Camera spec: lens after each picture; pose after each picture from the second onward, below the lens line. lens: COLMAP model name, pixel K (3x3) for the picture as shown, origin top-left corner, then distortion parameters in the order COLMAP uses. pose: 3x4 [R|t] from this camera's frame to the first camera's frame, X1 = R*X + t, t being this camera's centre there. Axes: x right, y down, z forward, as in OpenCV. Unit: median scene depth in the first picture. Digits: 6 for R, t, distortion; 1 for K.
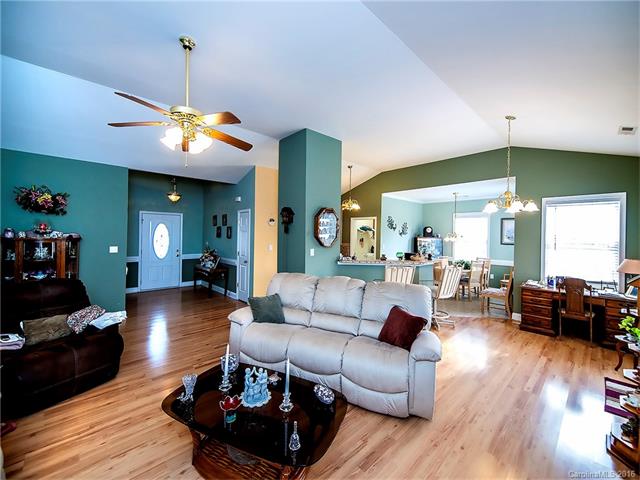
lens RADIAL K [[255.9, 0, 312.9], [0, 255.9, 232.7], [0, 0, 1]] dist [-0.001775, 0.000071]
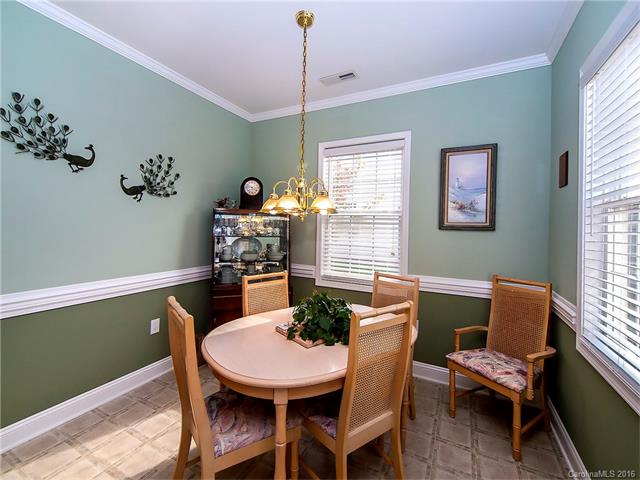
lens RADIAL K [[272.3, 0, 317.2], [0, 272.3, 230.8], [0, 0, 1]] dist [-0.000154, -0.000011]
pose [[0.931613, 0.003660, 0.363433, 0.430151], [-0.010034, 0.999827, 0.015650, 0.040983], [-0.363313, -0.018227, 0.931489, 0.680060]]
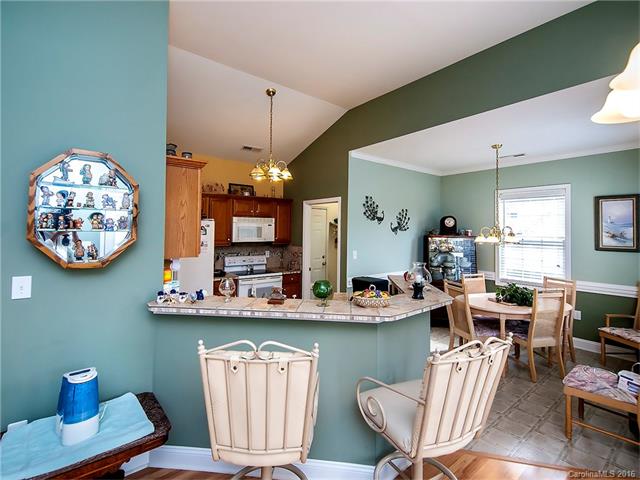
lens RADIAL K [[297.4, 0, 308.0], [0, 297.4, 223.3], [0, 0, 1]] dist [-0.015948, -0.000560]
pose [[0.996171, -0.004561, -0.087306, 0.221581], [0.002416, 0.999693, -0.024662, 0.006613], [0.087392, 0.024357, 0.995876, 0.368212]]
